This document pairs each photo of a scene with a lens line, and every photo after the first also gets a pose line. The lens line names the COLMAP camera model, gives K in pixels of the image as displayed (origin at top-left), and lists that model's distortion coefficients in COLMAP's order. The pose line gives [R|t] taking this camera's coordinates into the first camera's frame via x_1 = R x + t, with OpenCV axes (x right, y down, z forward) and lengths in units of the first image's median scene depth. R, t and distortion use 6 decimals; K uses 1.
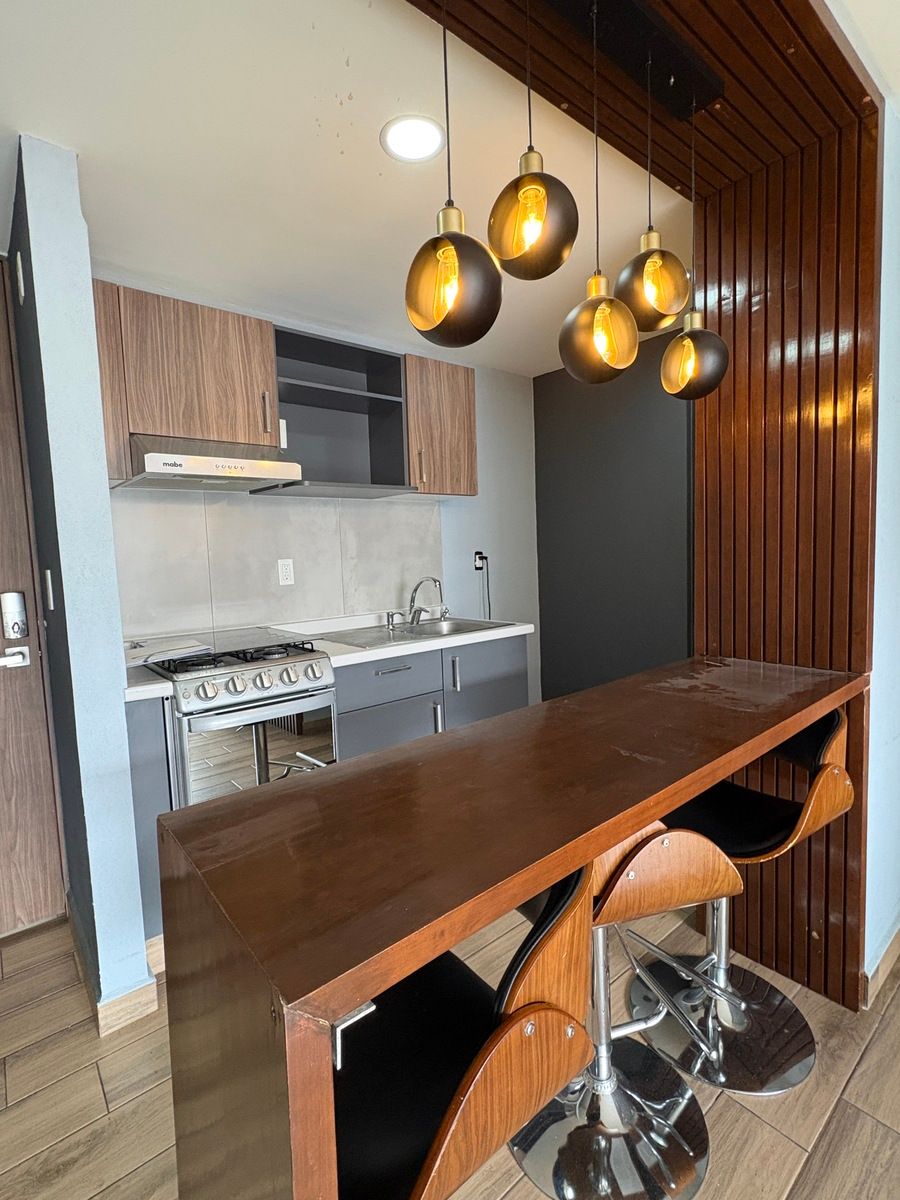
lens RADIAL K [[569.3, 0, 450.0], [0, 569.3, 600.0], [0, 0, 1]] dist [-0.000680, -0.000198]
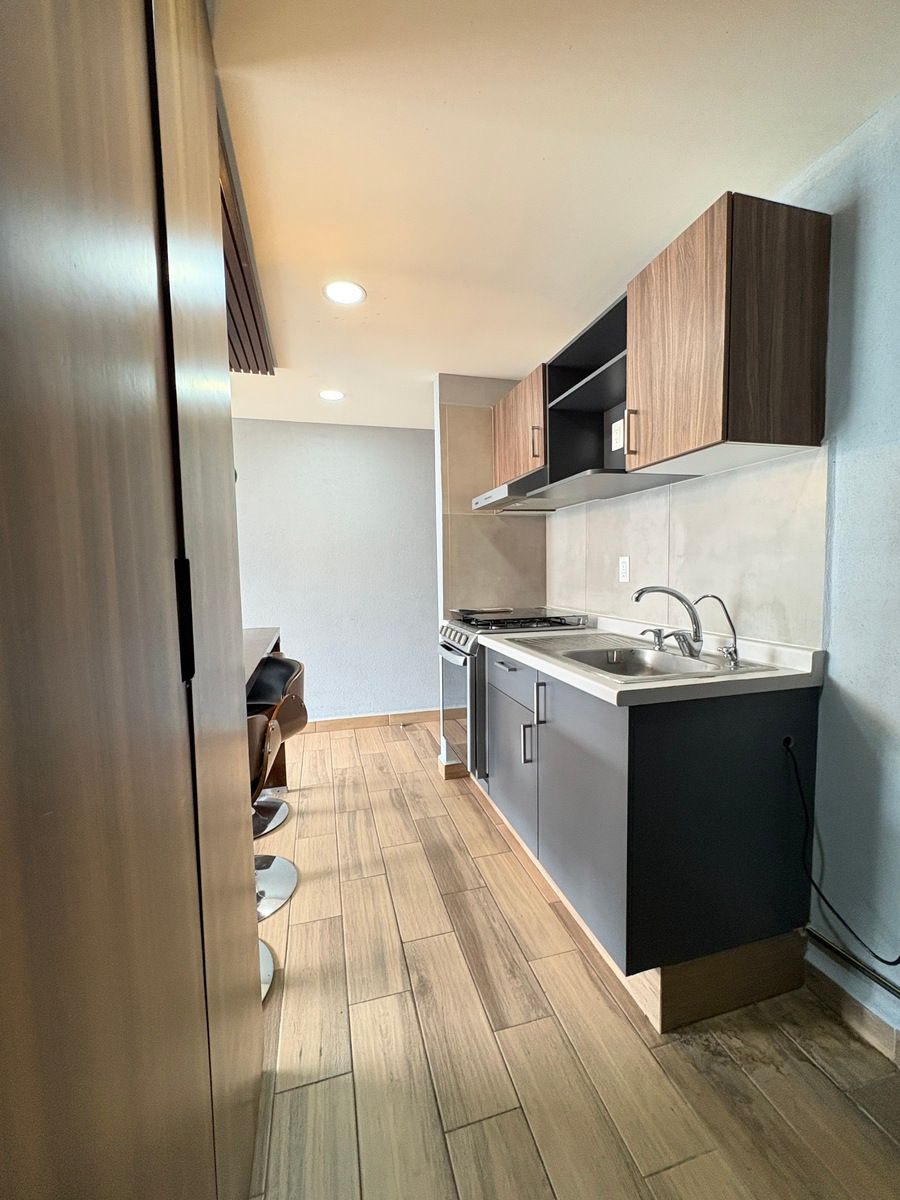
lens RADIAL K [[478.8, 0, 450.0], [0, 478.8, 600.0], [0, 0, 1]] dist [-0.001009, -0.000110]
pose [[-0.409376, 0.104452, -0.906367, 0.620149], [-0.042946, 0.990118, 0.133501, -0.096258], [0.911355, 0.093577, -0.400844, 1.061145]]
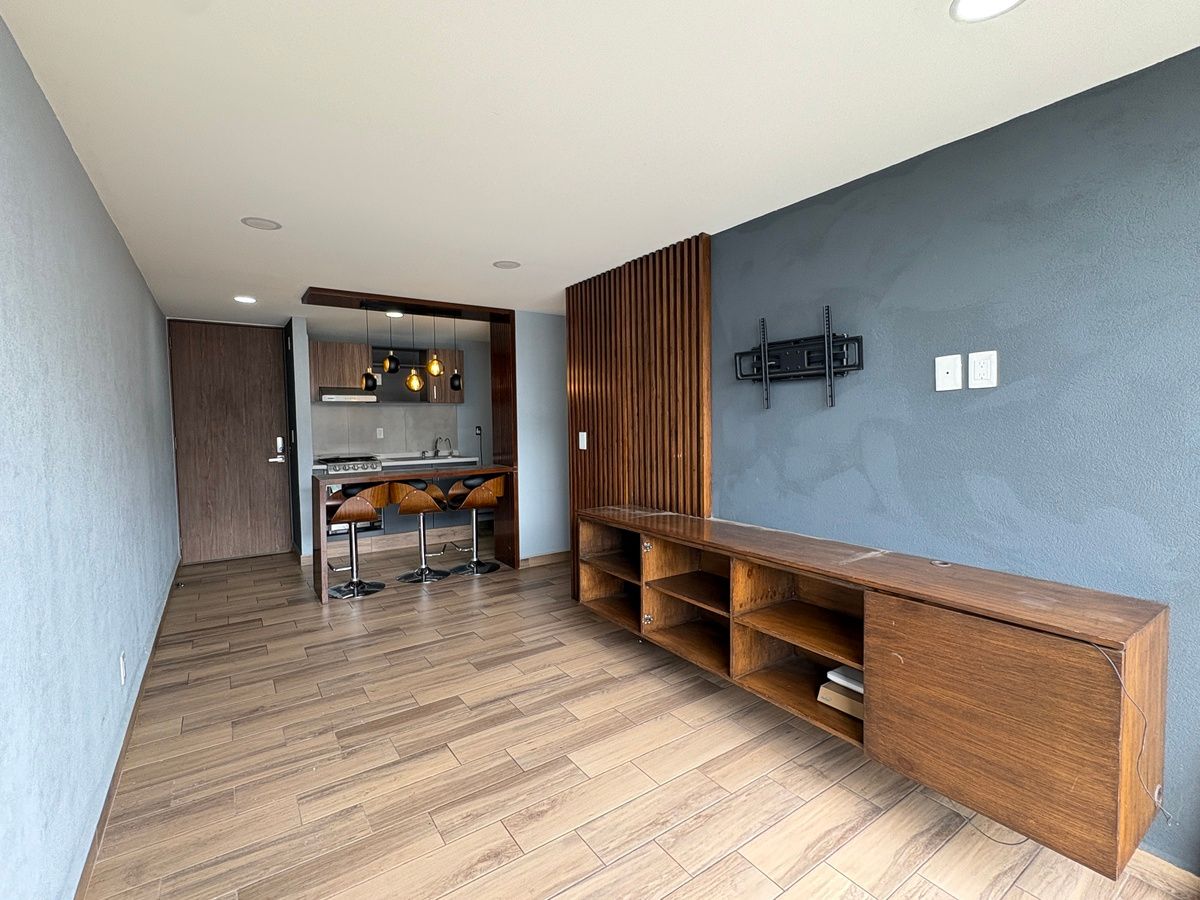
lens RADIAL K [[569.3, 0, 600.0], [0, 569.3, 450.0], [0, 0, 1]] dist [-0.000680, -0.000198]
pose [[0.994071, 0.035918, -0.102629, 0.939949], [-0.038829, 0.998894, -0.026511, 0.055084], [0.101563, 0.030338, 0.994366, -1.401045]]
